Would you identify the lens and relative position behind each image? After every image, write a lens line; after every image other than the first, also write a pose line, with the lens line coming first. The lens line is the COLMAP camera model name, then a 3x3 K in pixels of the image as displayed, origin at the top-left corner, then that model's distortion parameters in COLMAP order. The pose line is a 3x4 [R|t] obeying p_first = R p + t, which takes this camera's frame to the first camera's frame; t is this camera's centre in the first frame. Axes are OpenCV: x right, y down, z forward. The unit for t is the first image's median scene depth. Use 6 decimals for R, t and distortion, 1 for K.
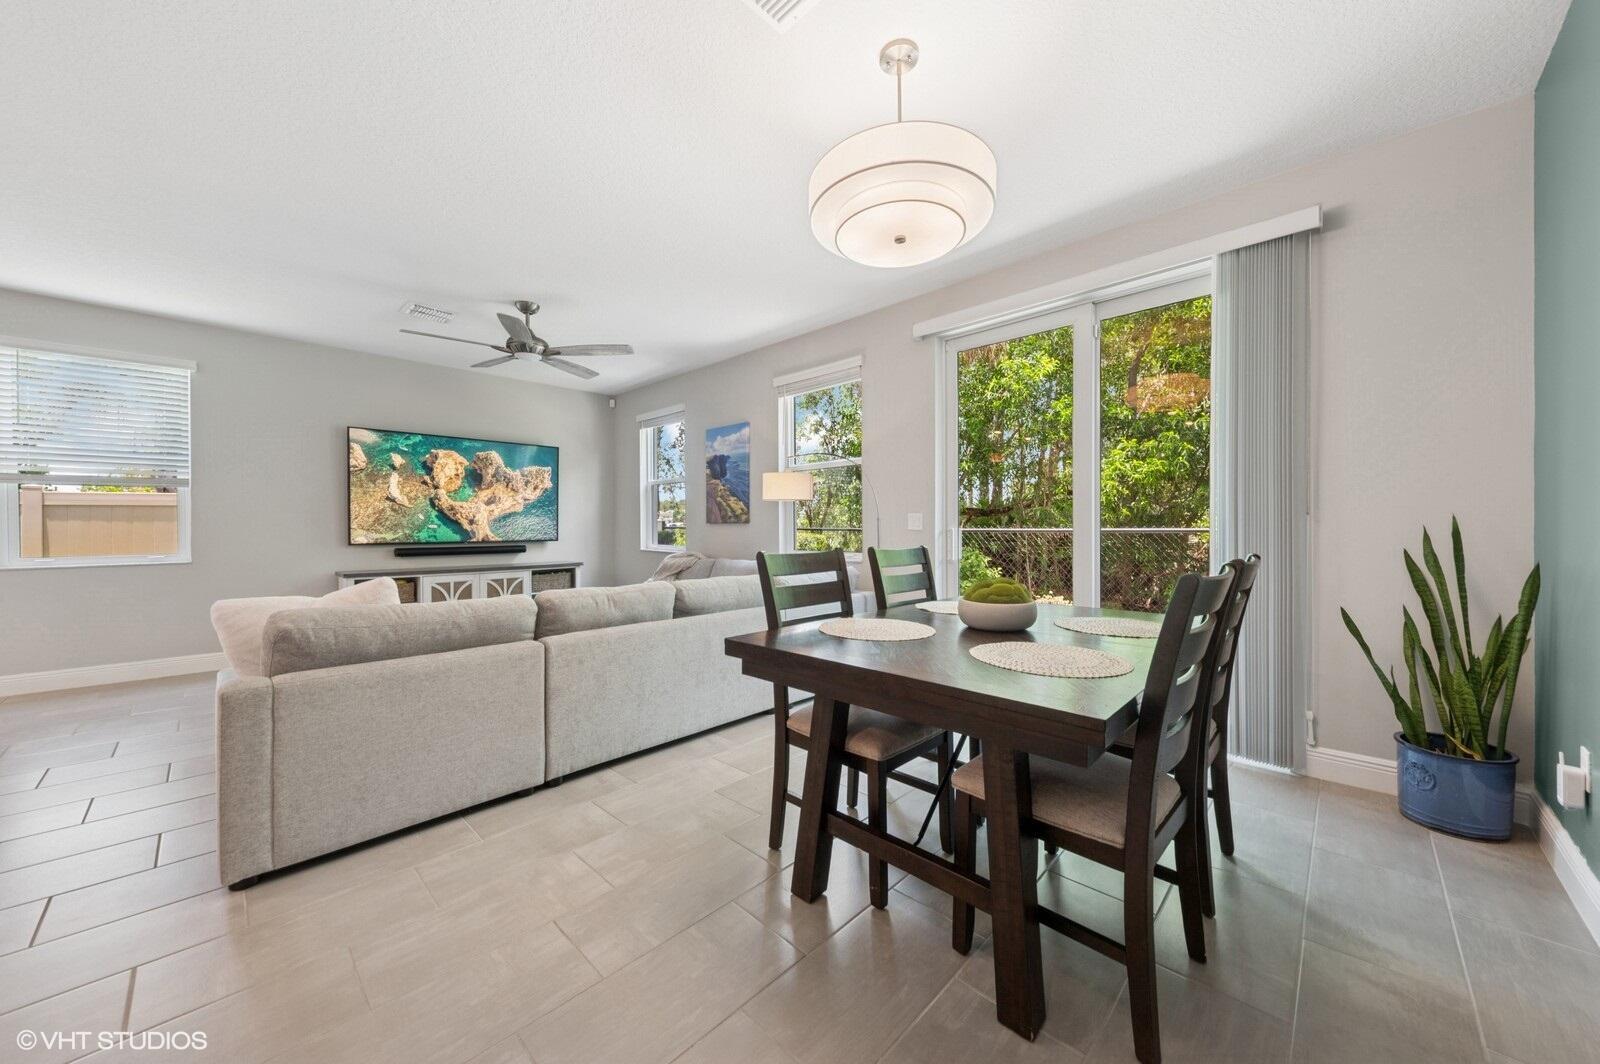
lens RADIAL K [[567.6, 0, 800.0], [0, 567.6, 532.0], [0, 0, 1]] dist [0.000149, -0.000042]
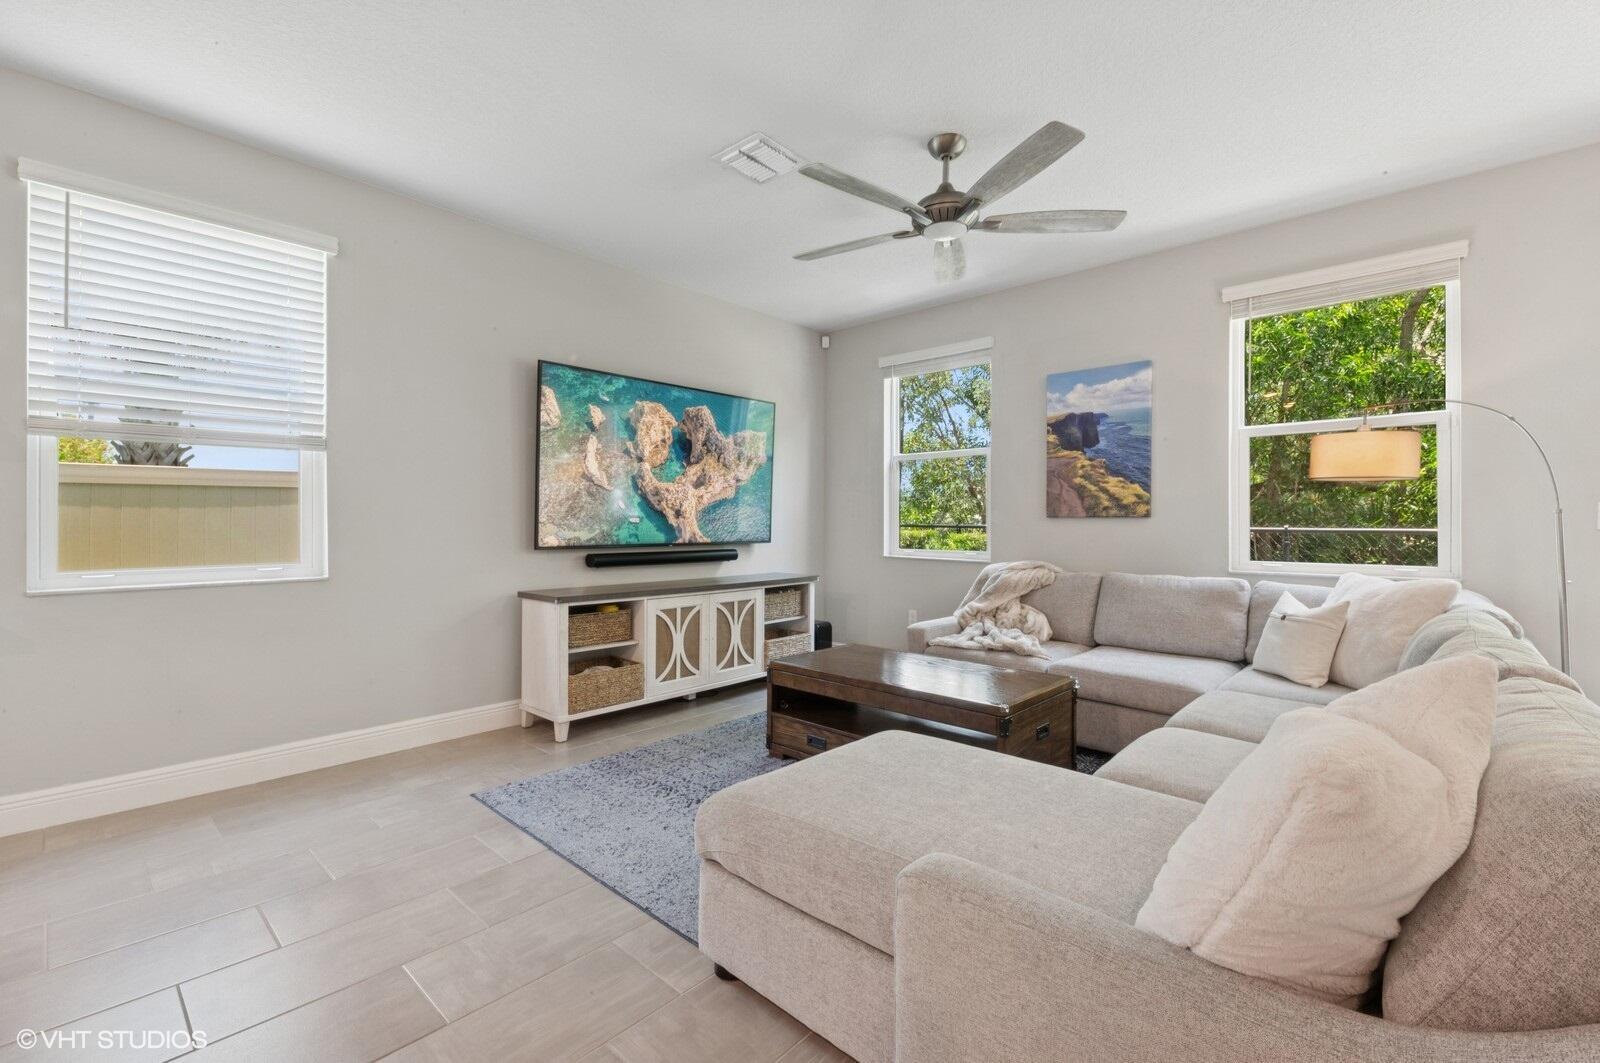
lens RADIAL K [[690.4, 0, 800.0], [0, 690.4, 531.5], [0, 0, 1]] dist [0.008328, 0.000250]
pose [[0.999795, 0.005126, 0.019599, -0.469326], [-0.005193, 0.999981, 0.003350, -0.000424], [-0.019582, -0.003451, 0.999802, 0.208556]]
